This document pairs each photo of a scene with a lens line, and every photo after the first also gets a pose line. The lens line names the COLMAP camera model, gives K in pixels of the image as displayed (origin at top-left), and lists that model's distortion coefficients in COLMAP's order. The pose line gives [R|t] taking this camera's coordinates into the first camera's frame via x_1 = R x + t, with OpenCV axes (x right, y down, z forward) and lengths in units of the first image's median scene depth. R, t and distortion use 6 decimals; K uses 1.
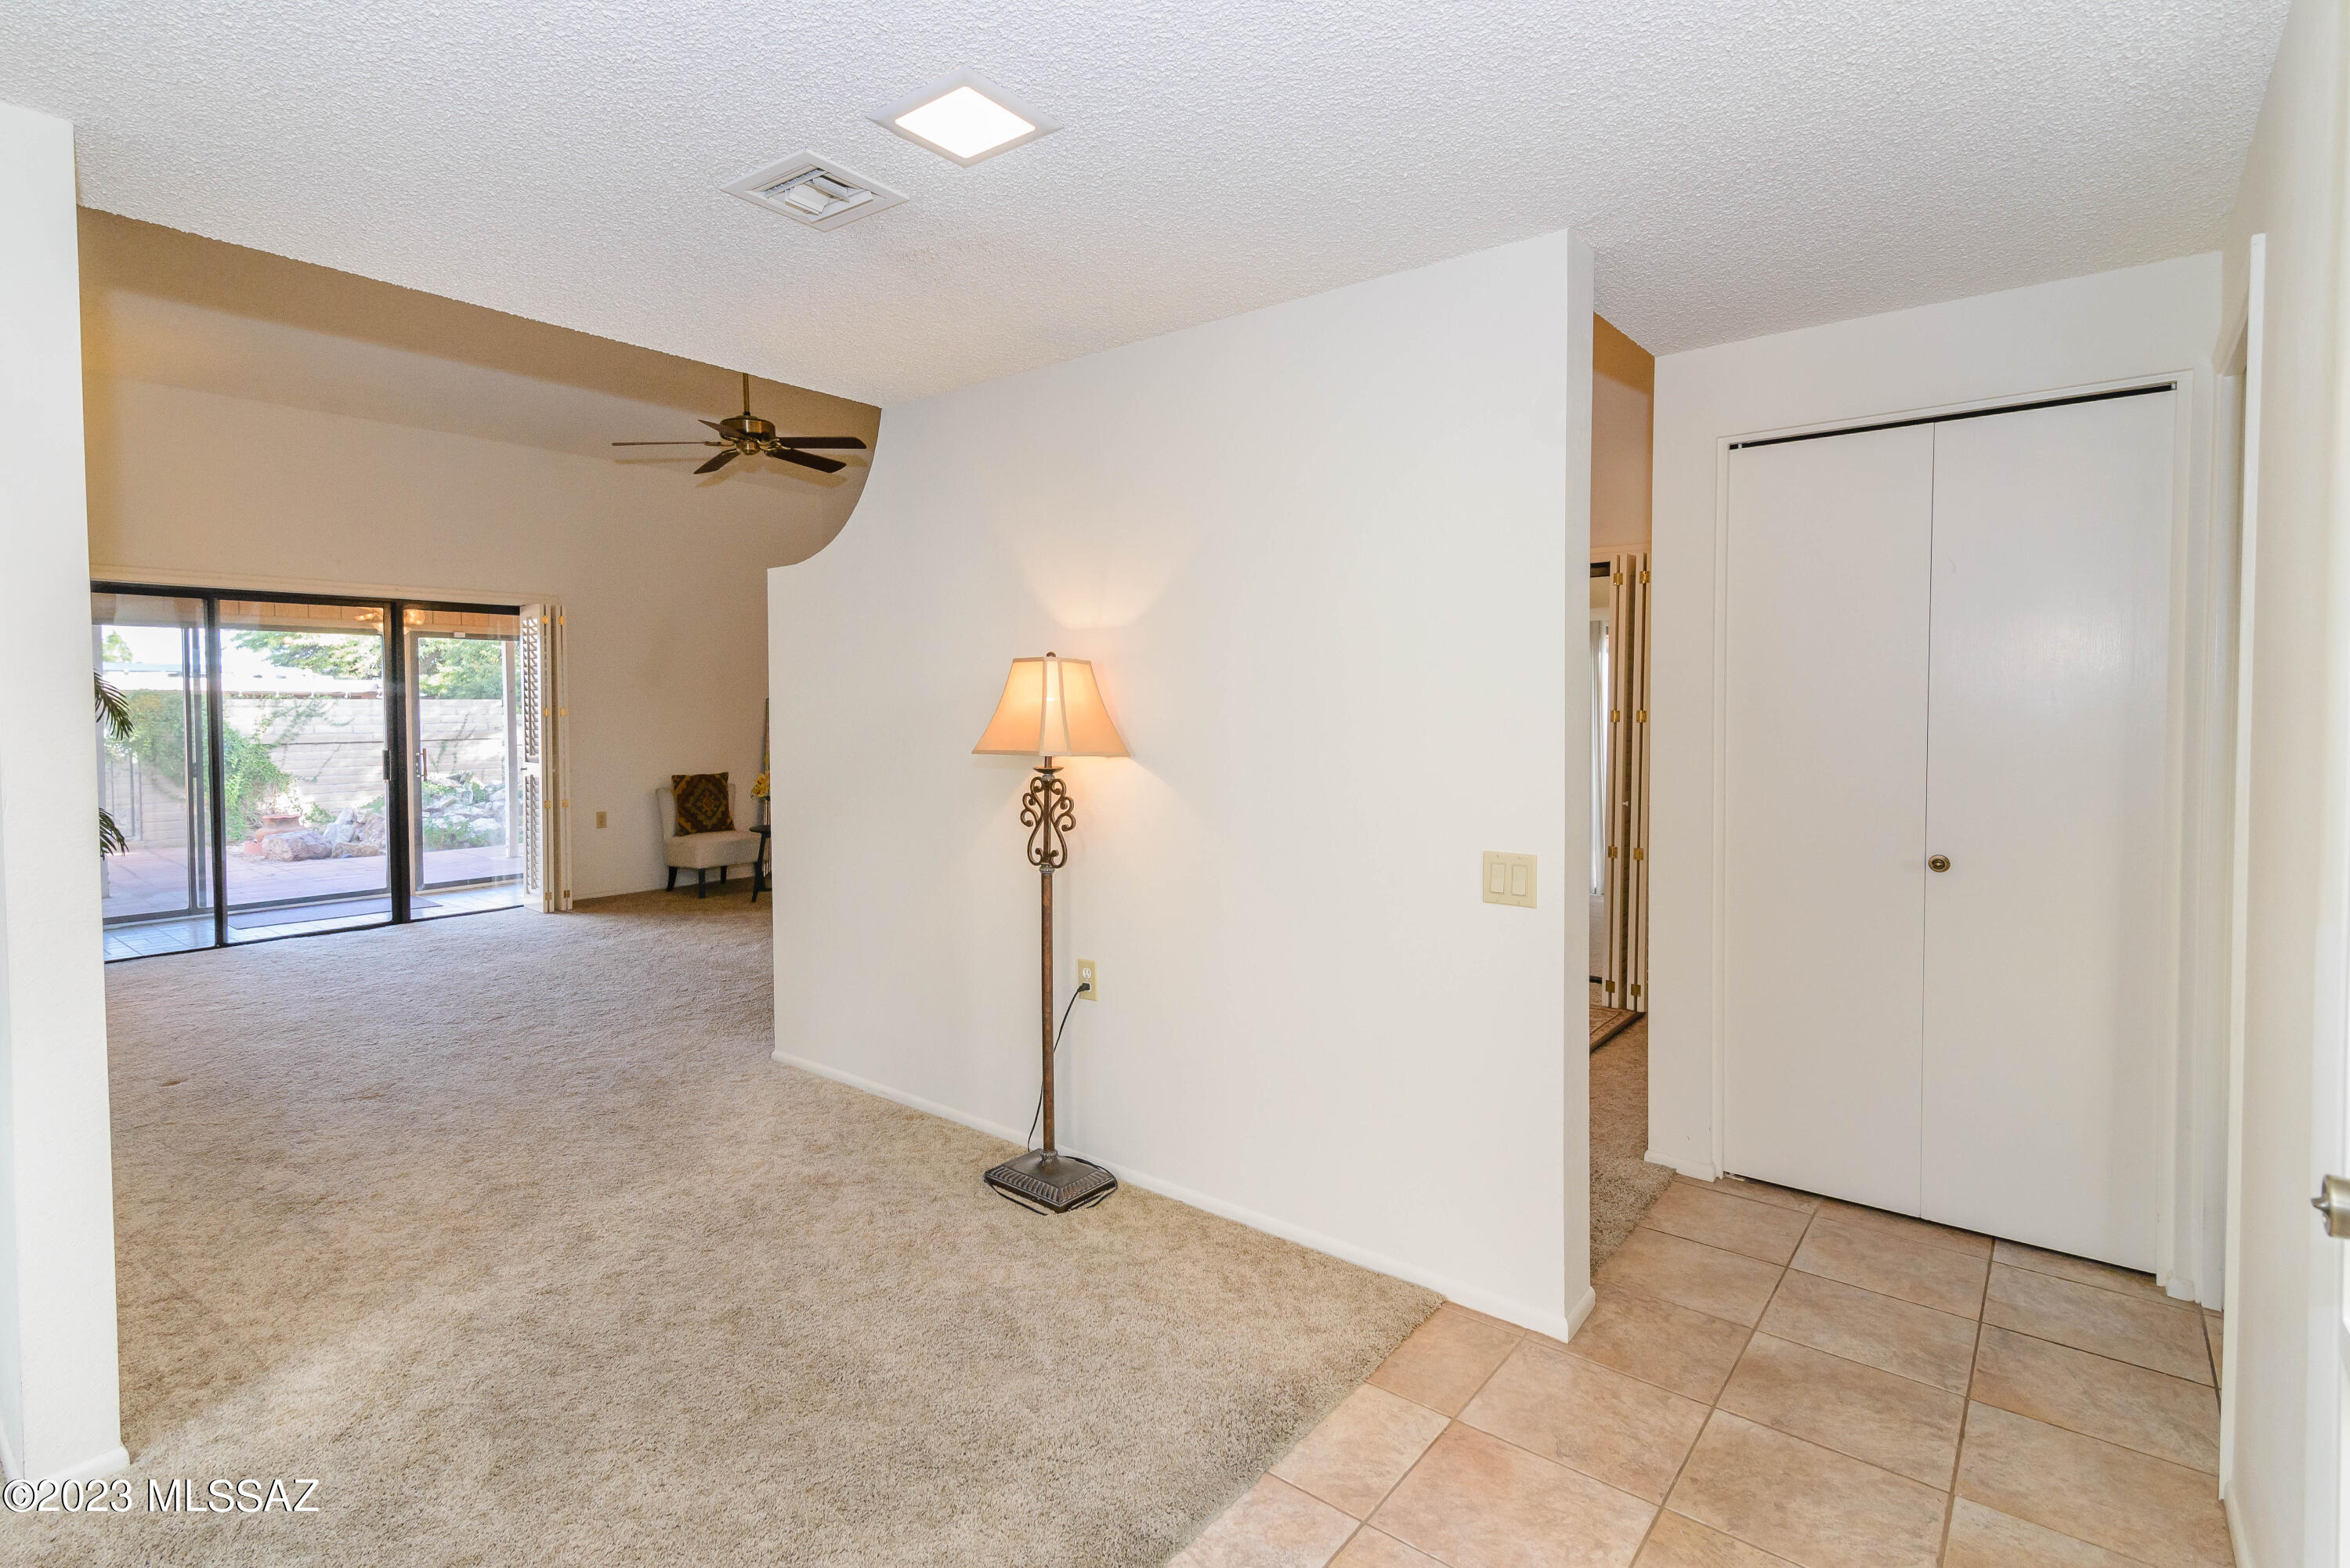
lens RADIAL K [[1116.4, 0, 1114.1], [0, 1116.4, 747.5], [0, 0, 1]] dist [0.019488, -0.001412]
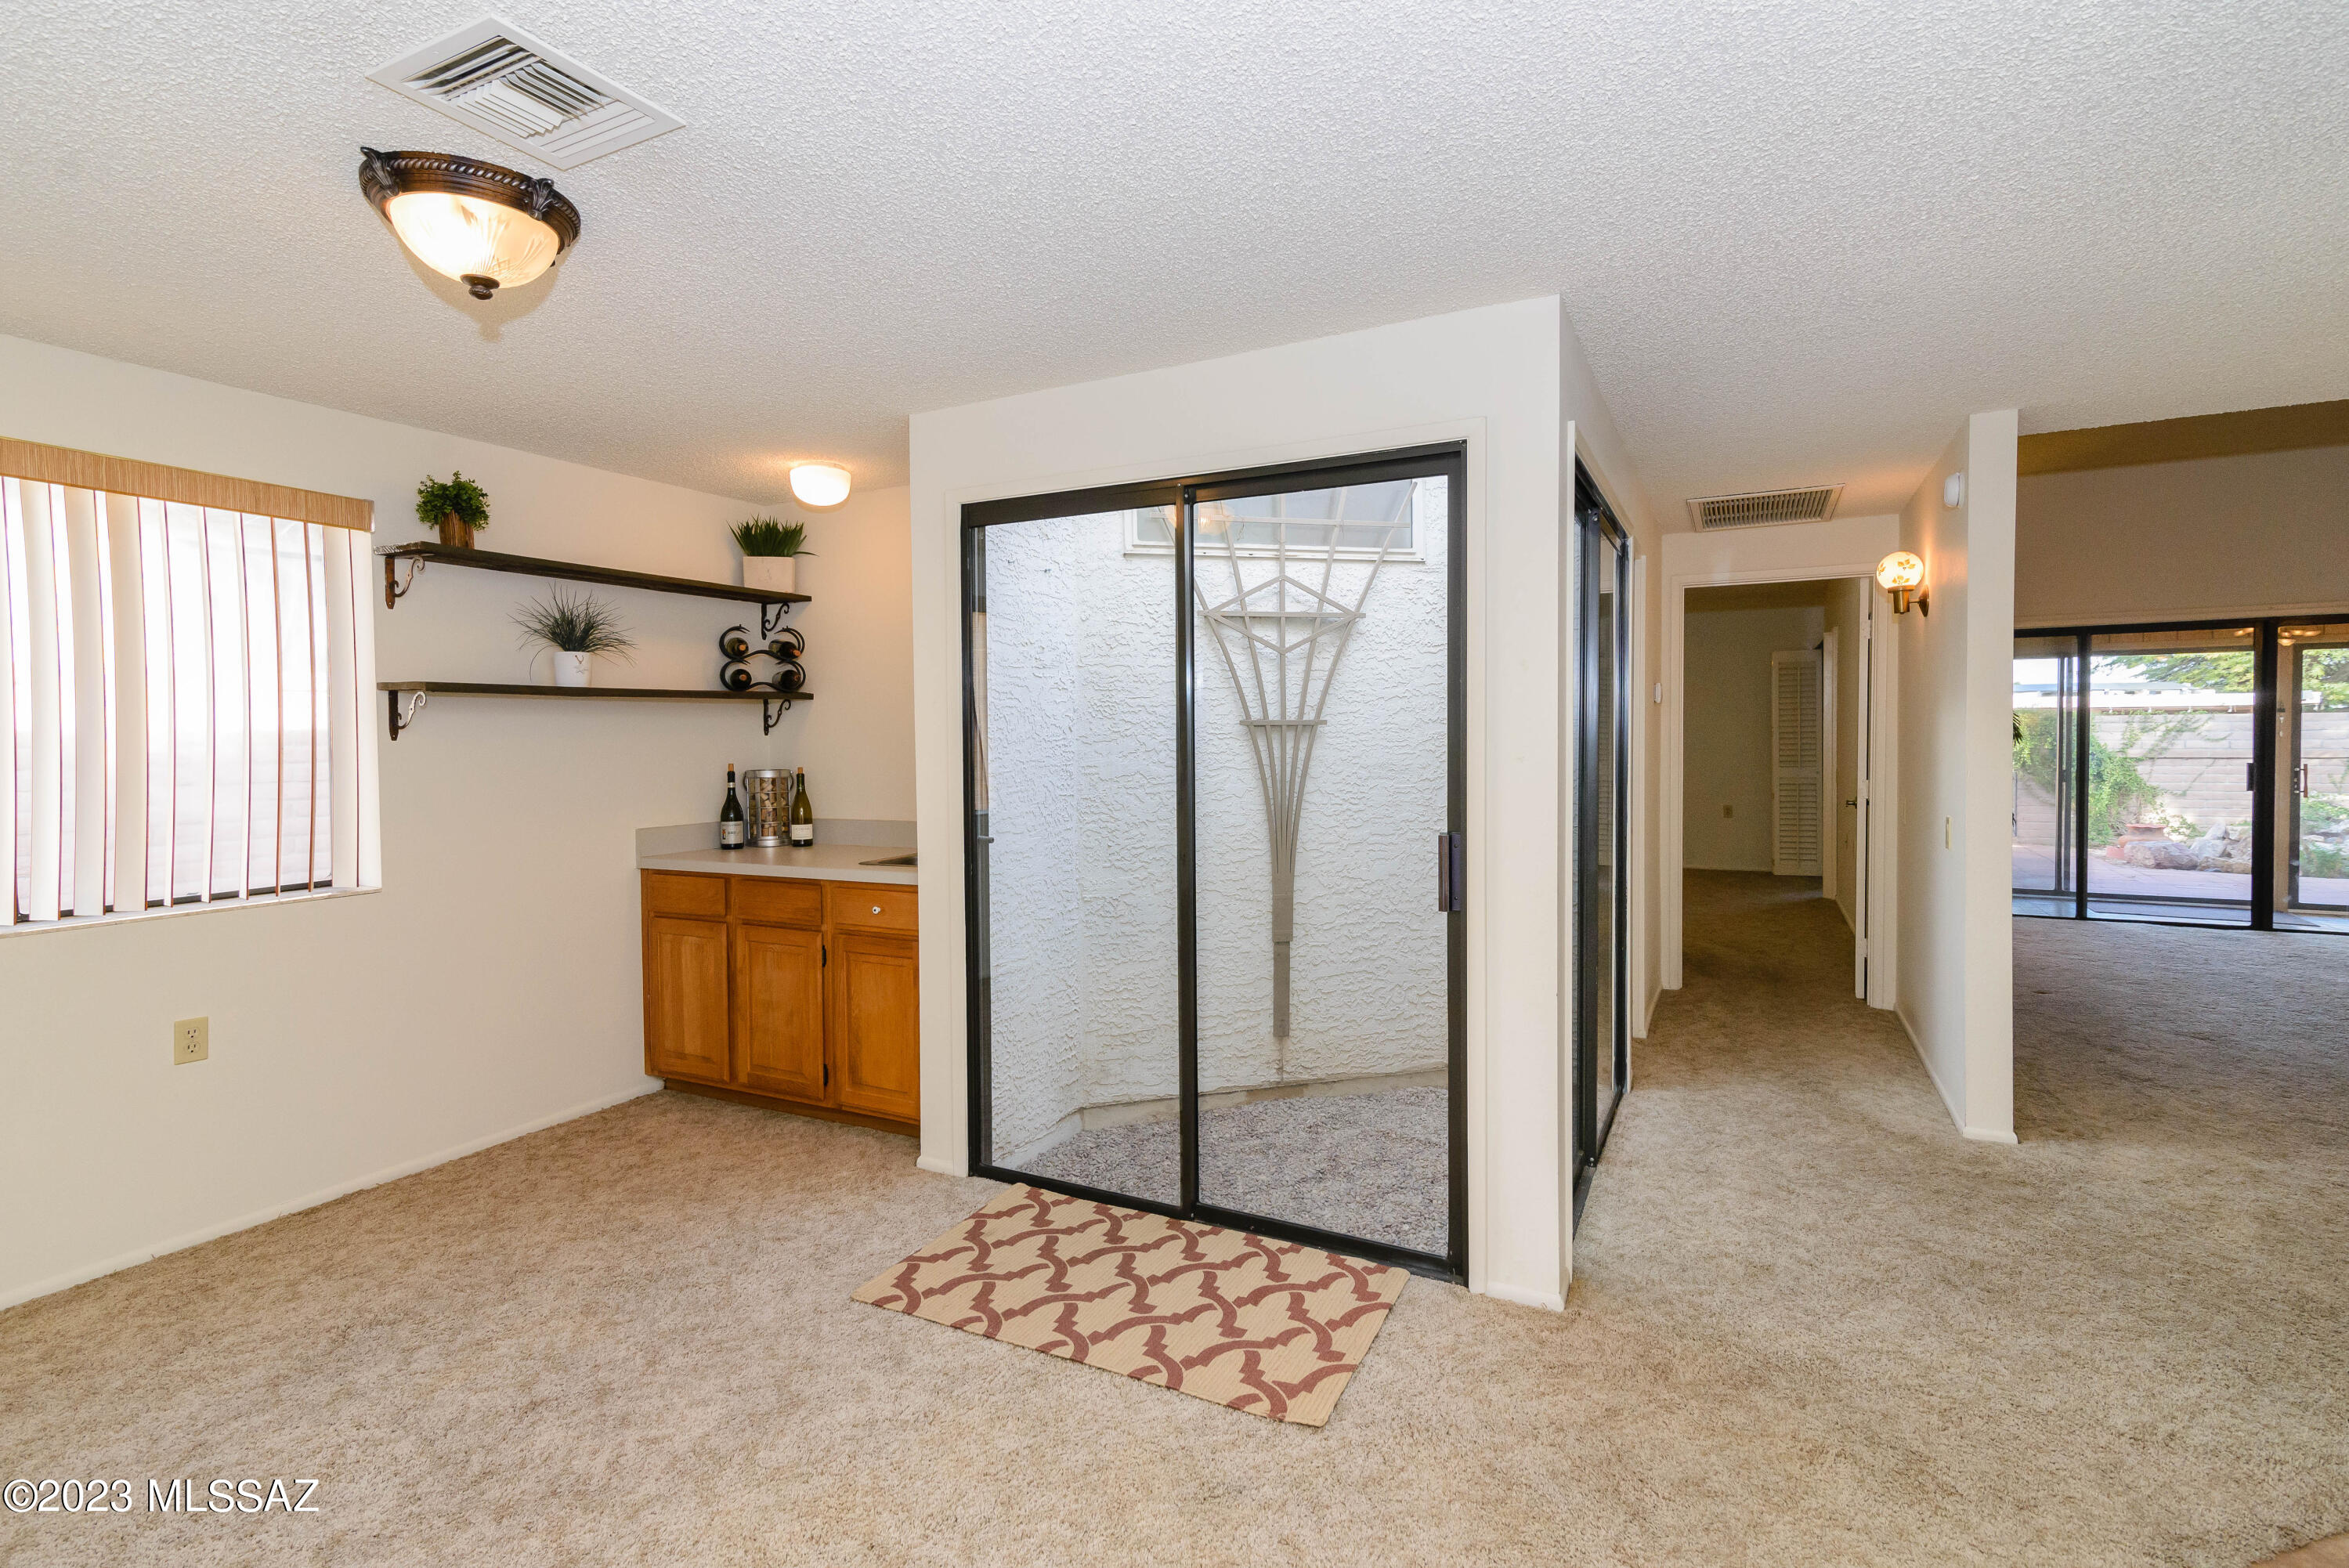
lens RADIAL K [[1115.9, 0, 1113.6], [0, 1115.9, 747.5], [0, 0, 1]] dist [0.019488, -0.001412]
pose [[0.187360, 0.017627, -0.982133, 0.166998], [-0.031116, 0.999444, 0.012002, 0.006872], [0.981798, 0.028311, 0.187805, -0.206164]]
